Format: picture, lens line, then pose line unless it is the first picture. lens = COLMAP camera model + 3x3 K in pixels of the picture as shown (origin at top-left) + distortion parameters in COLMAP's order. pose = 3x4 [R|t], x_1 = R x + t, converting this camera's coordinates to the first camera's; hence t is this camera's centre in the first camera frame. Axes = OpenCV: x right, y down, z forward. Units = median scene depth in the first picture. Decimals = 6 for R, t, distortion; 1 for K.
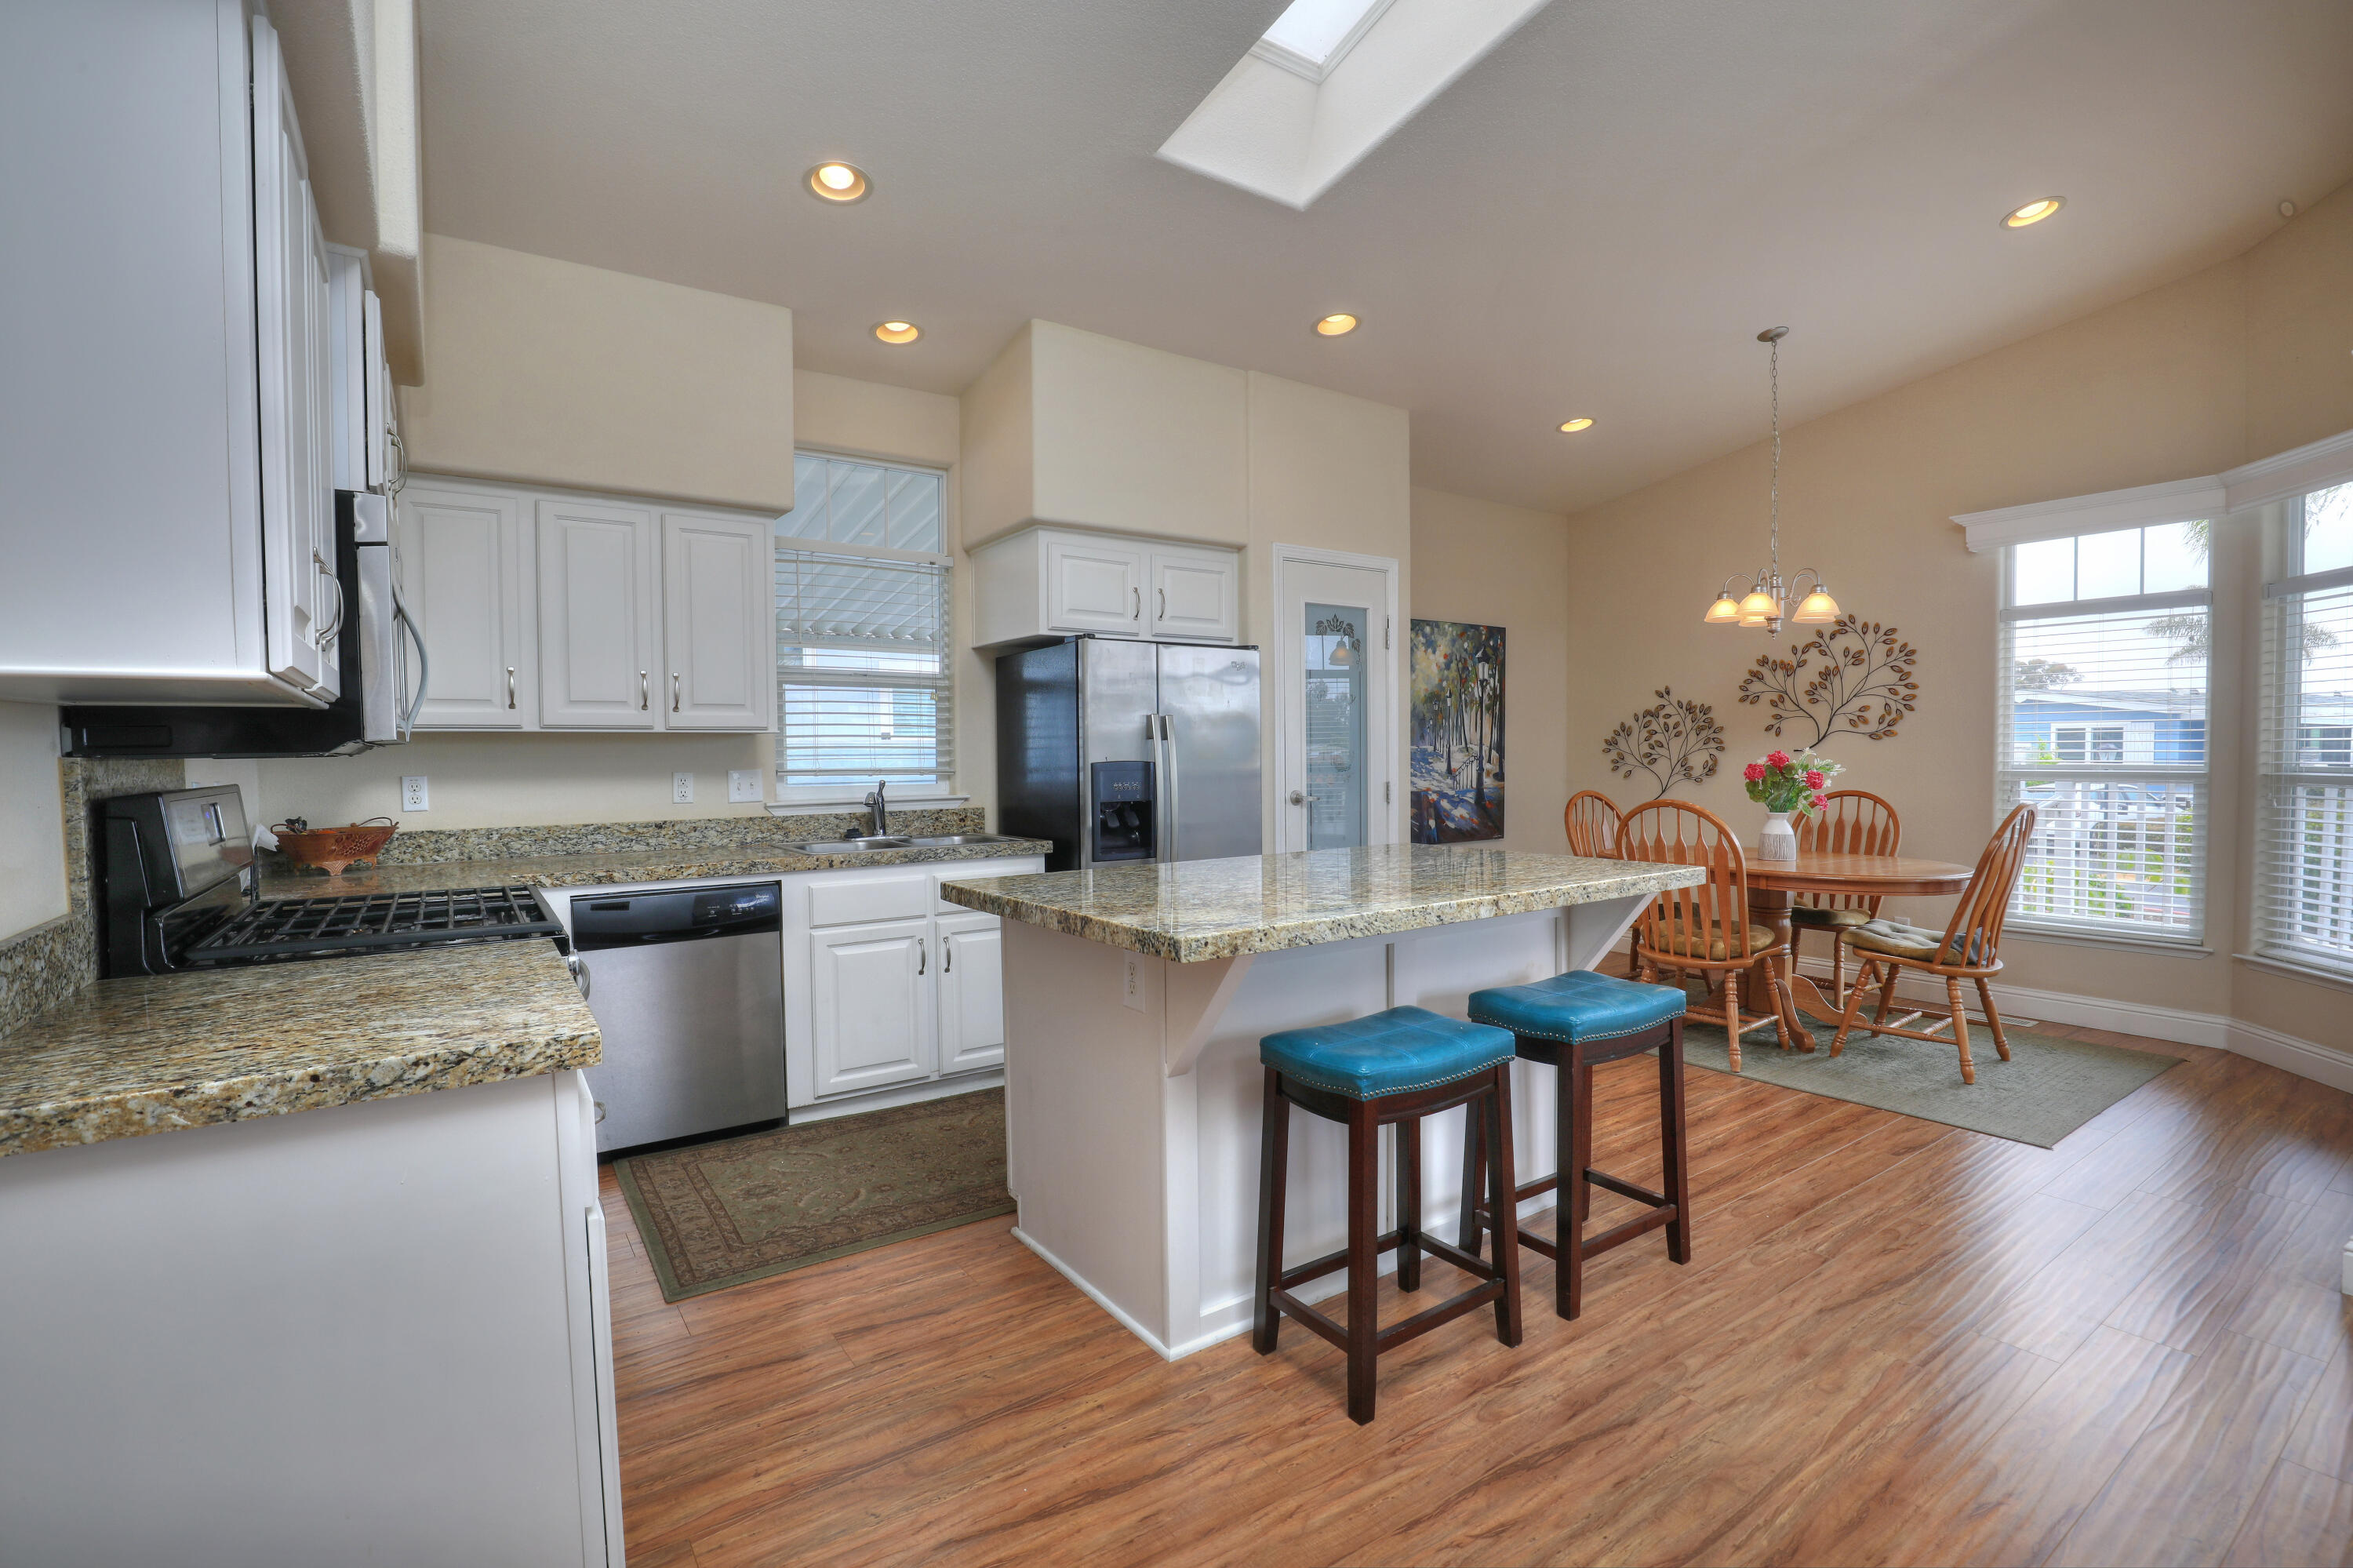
lens RADIAL K [[1087.0, 0, 1179.8], [0, 1087.0, 778.3], [0, 0, 1]] dist [-0.035515, 0.007689]
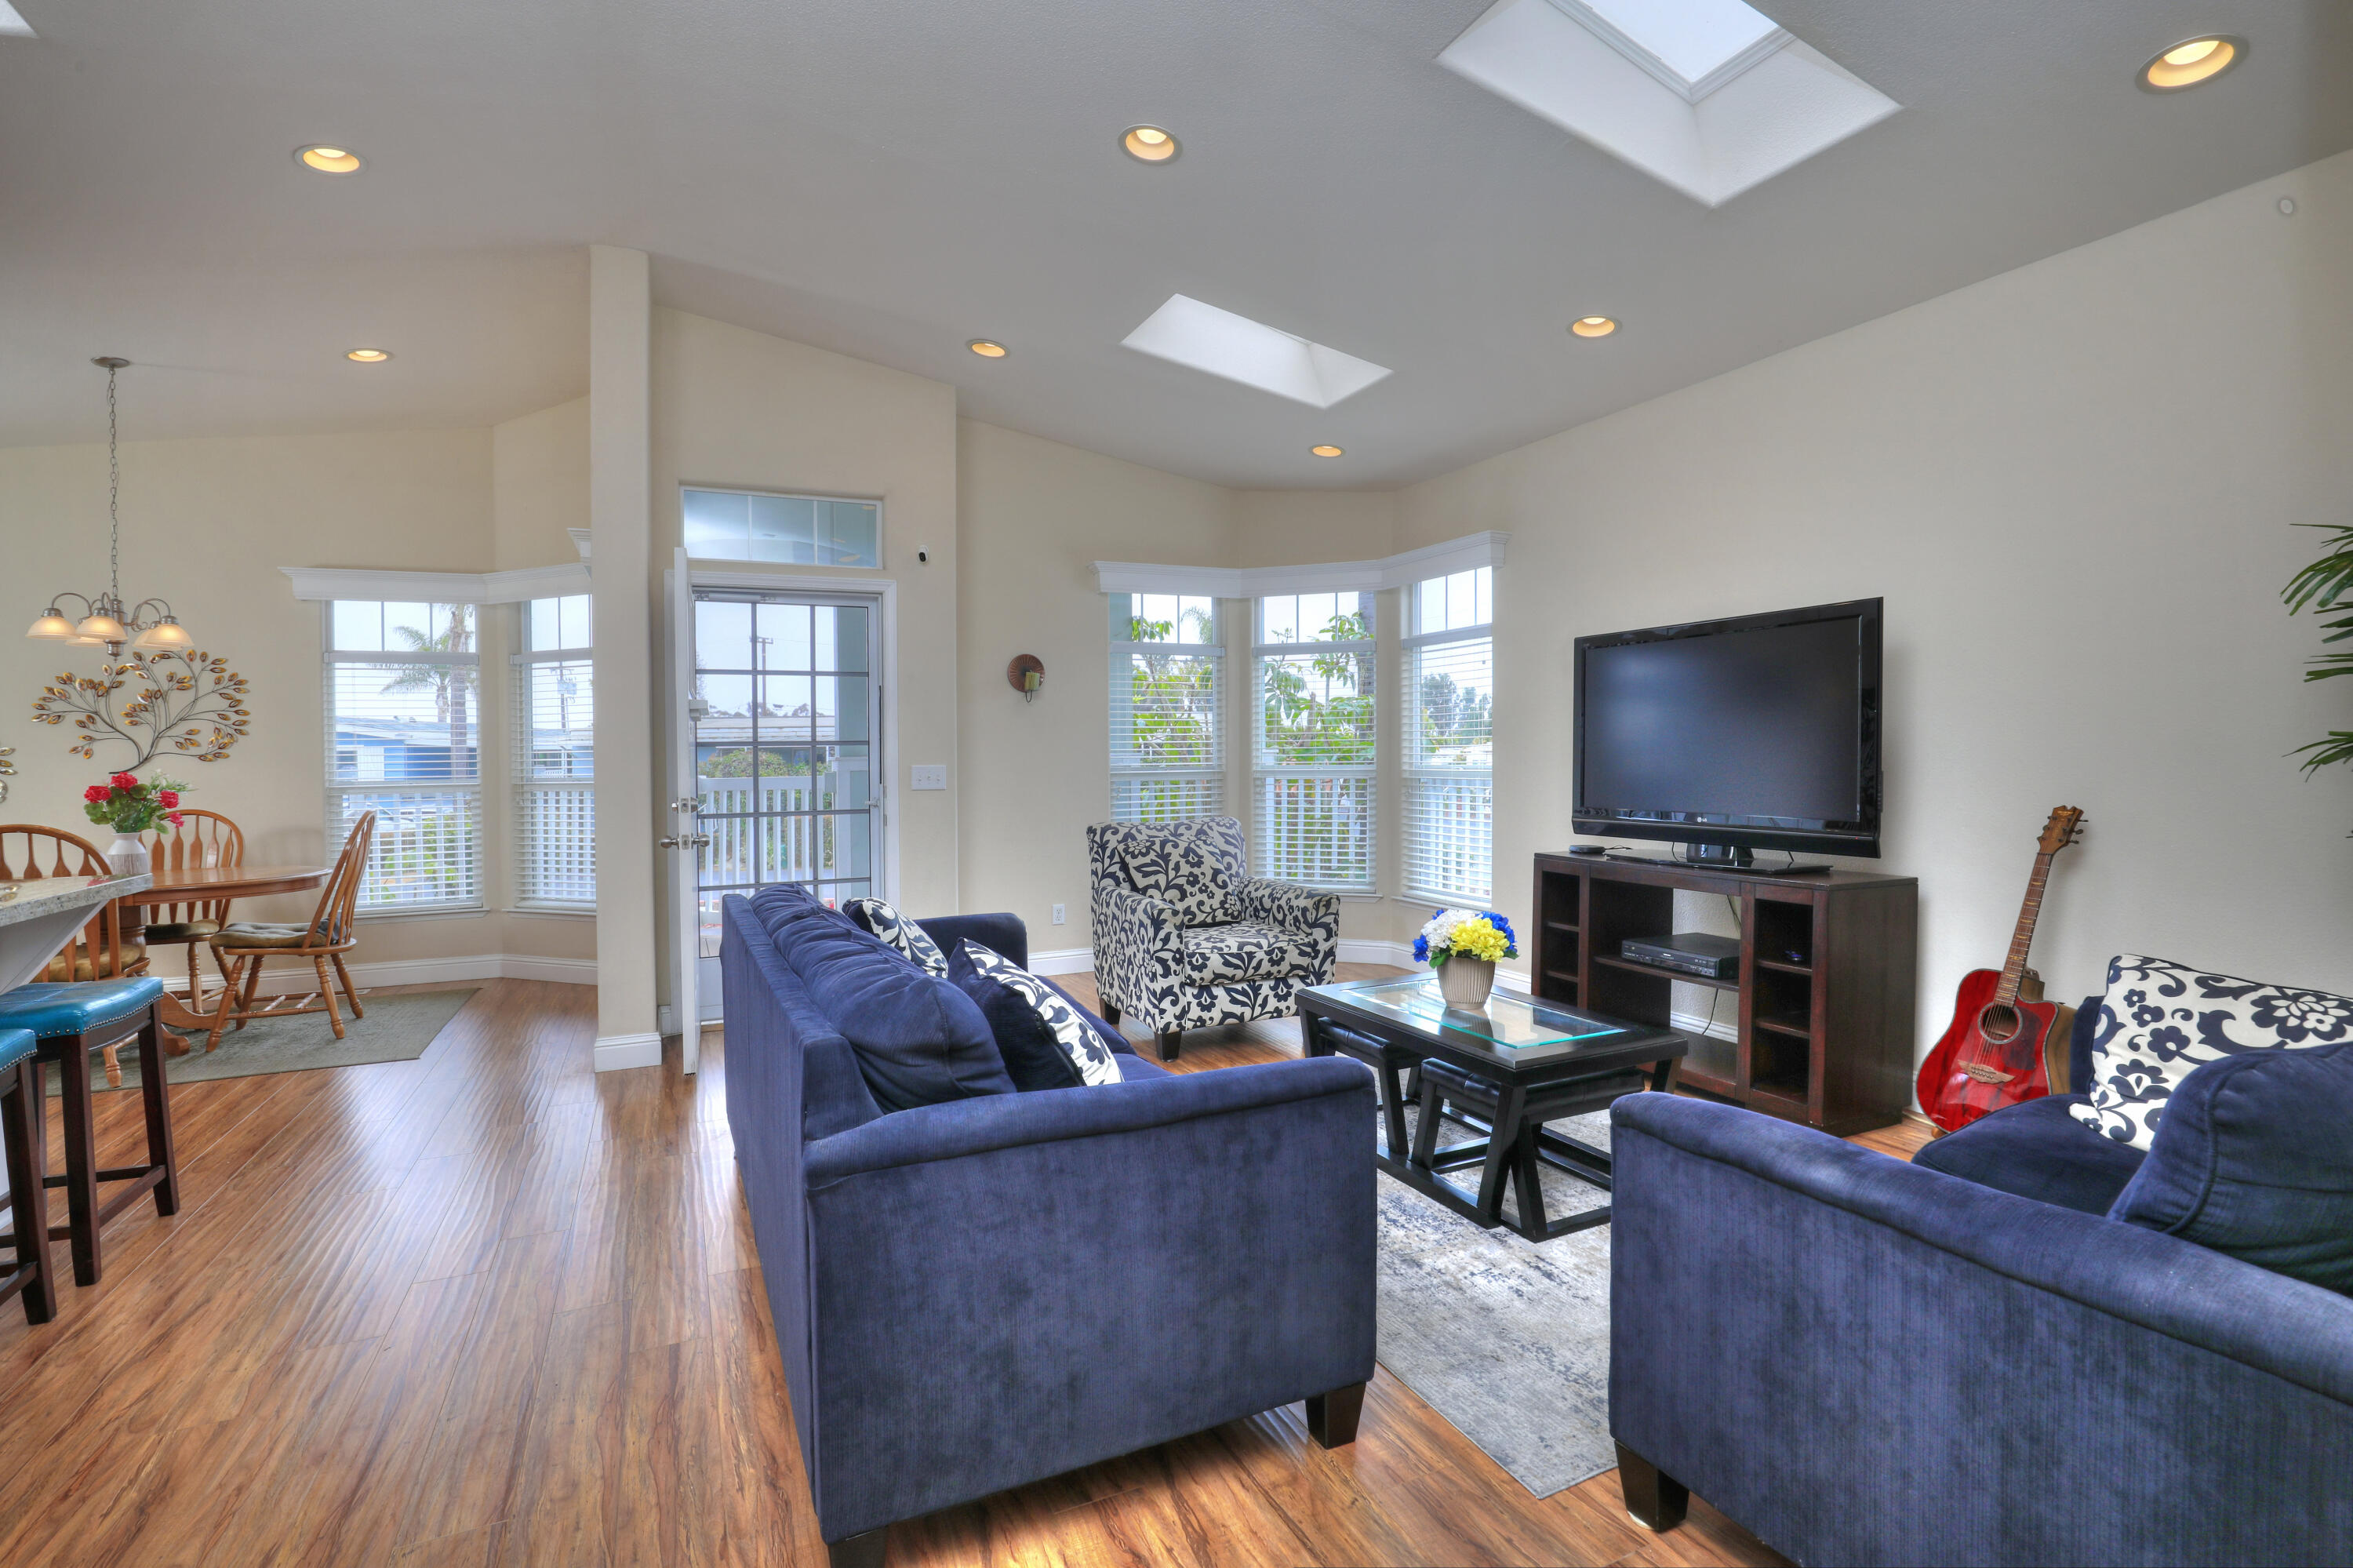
lens RADIAL K [[1087.0, 0, 1179.8], [0, 1087.0, 778.3], [0, 0, 1]] dist [-0.035515, 0.007689]
pose [[0.176101, -0.014909, 0.984259, -0.246514], [0.036334, 0.999302, 0.008636, 0.007553], [-0.983701, 0.034241, 0.176520, -0.153824]]
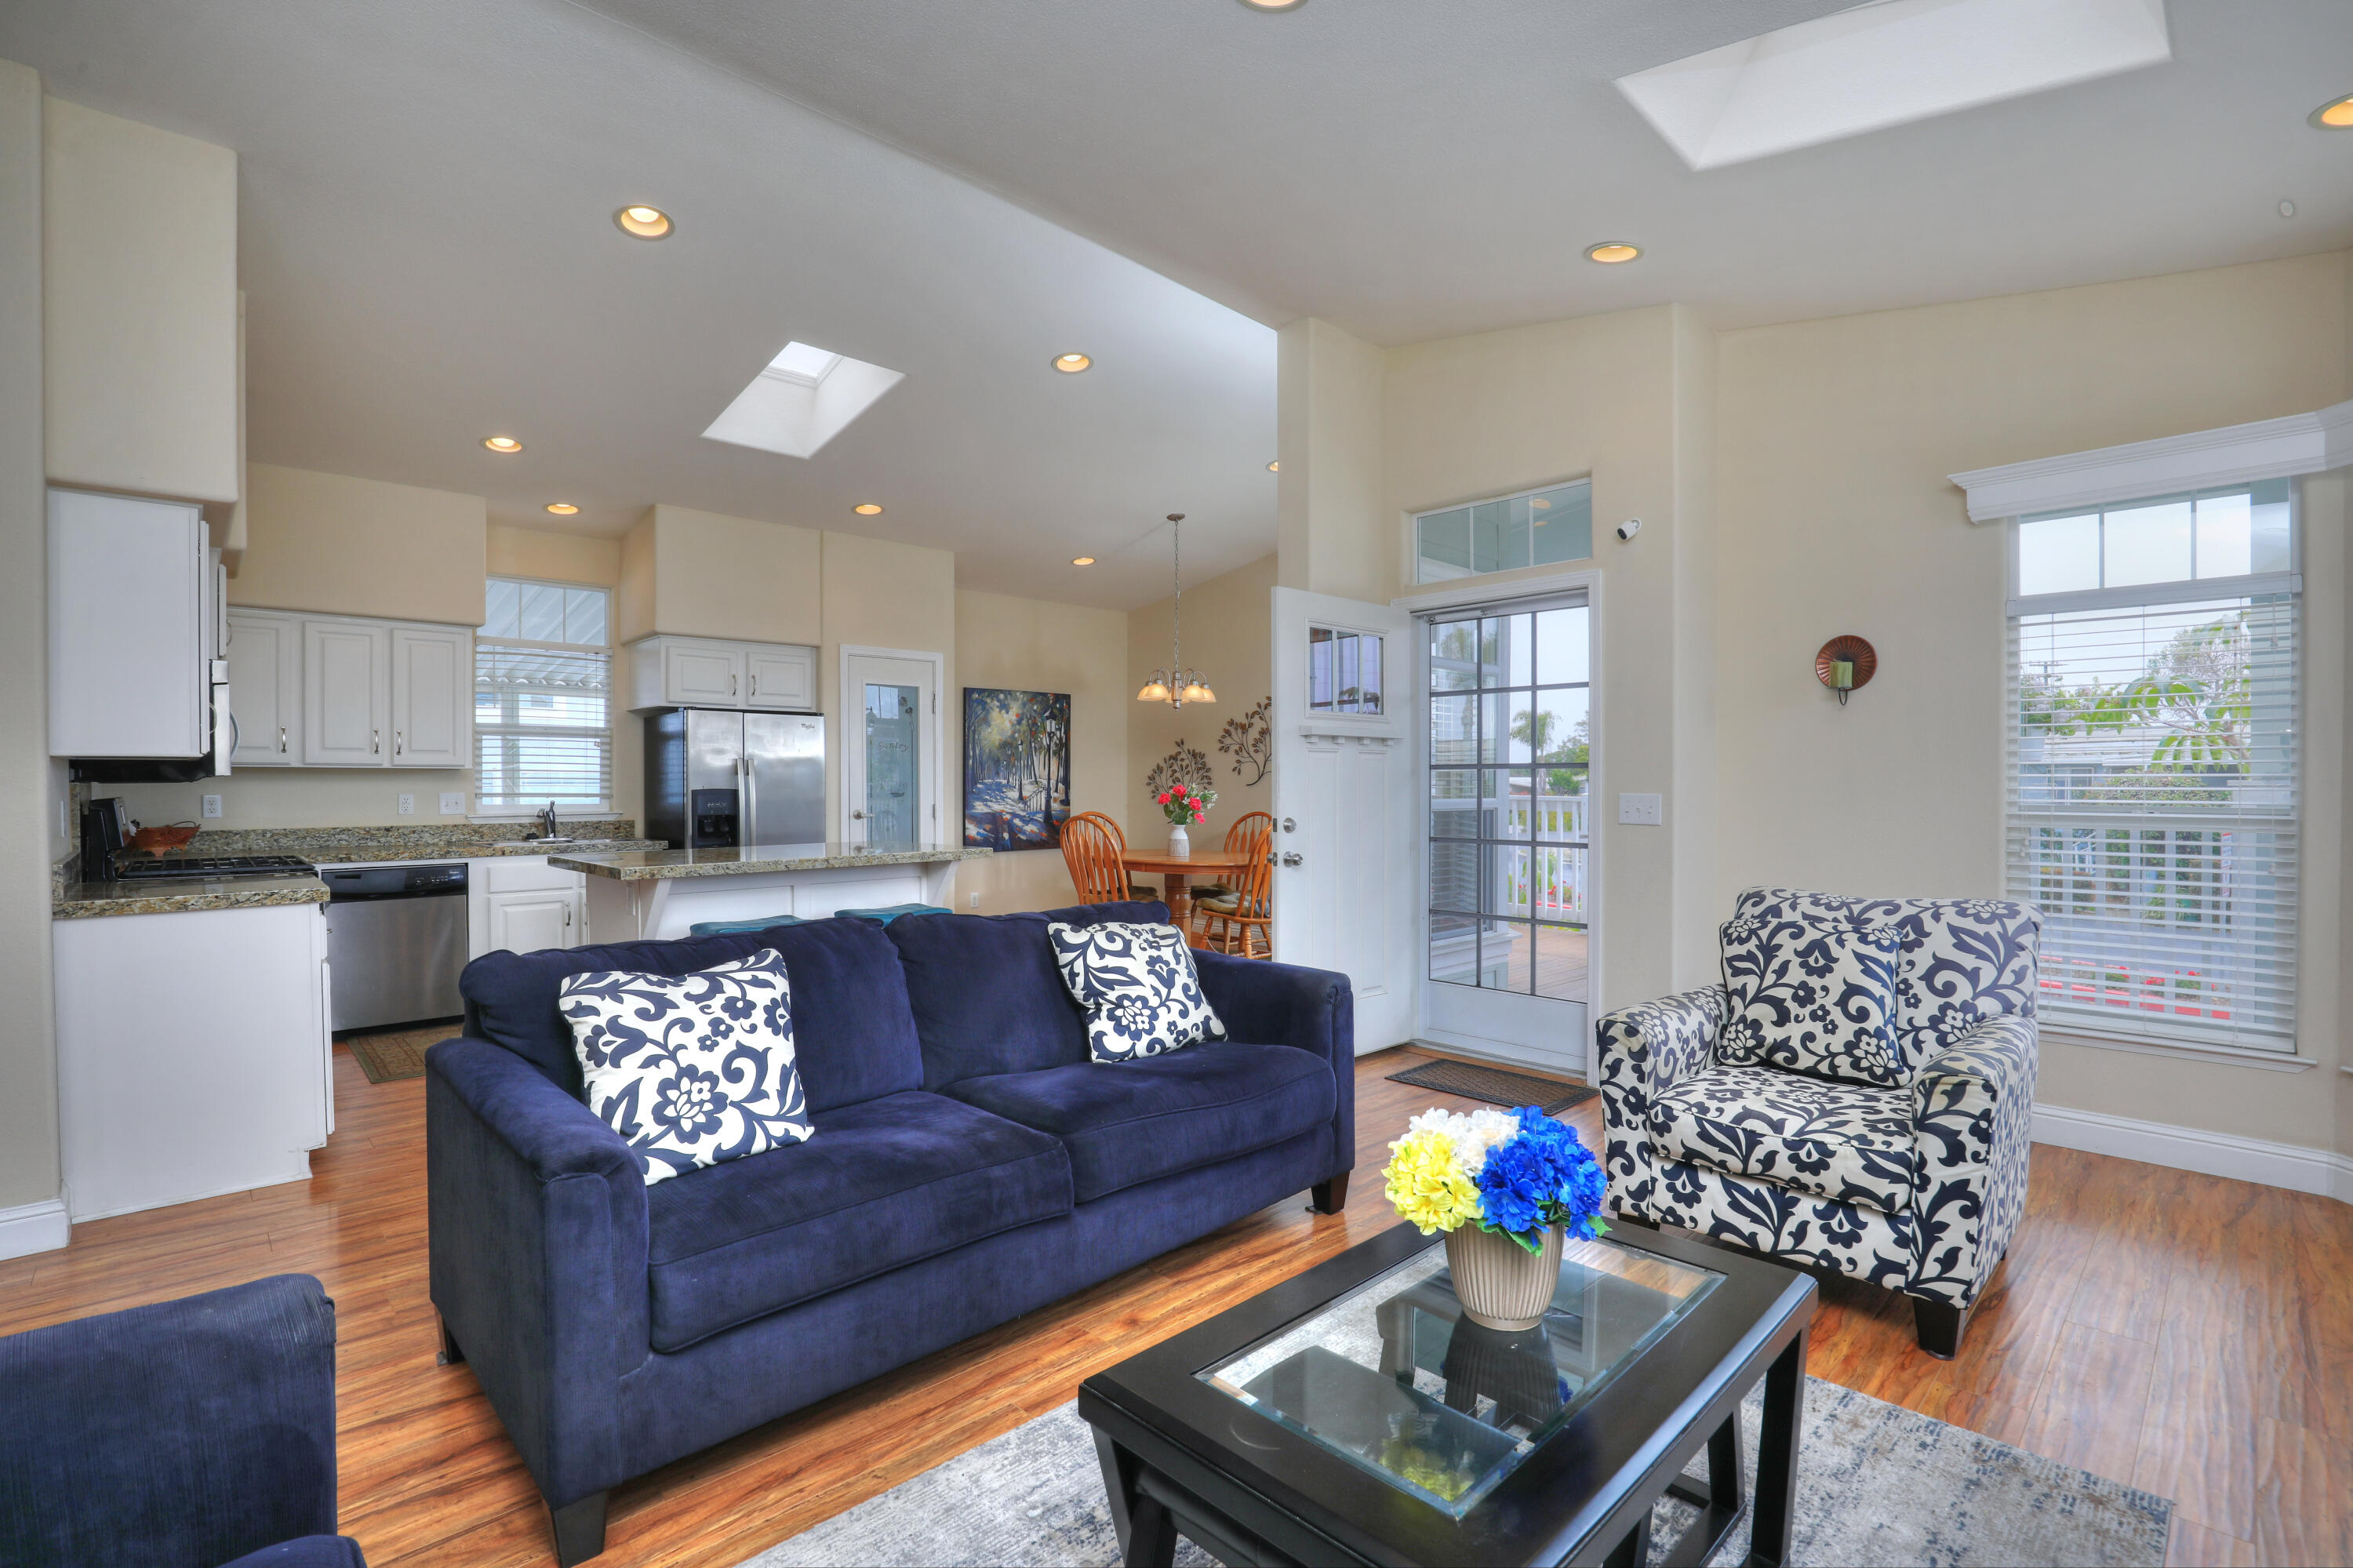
lens RADIAL K [[1087.0, 0, 1179.8], [0, 1087.0, 778.3], [0, 0, 1]] dist [-0.035515, 0.007689]
pose [[0.988165, 0.008339, 0.153168, 0.309795], [-0.004067, 0.999594, -0.028186, 0.008356], [-0.153340, 0.027229, 0.987798, -0.524198]]
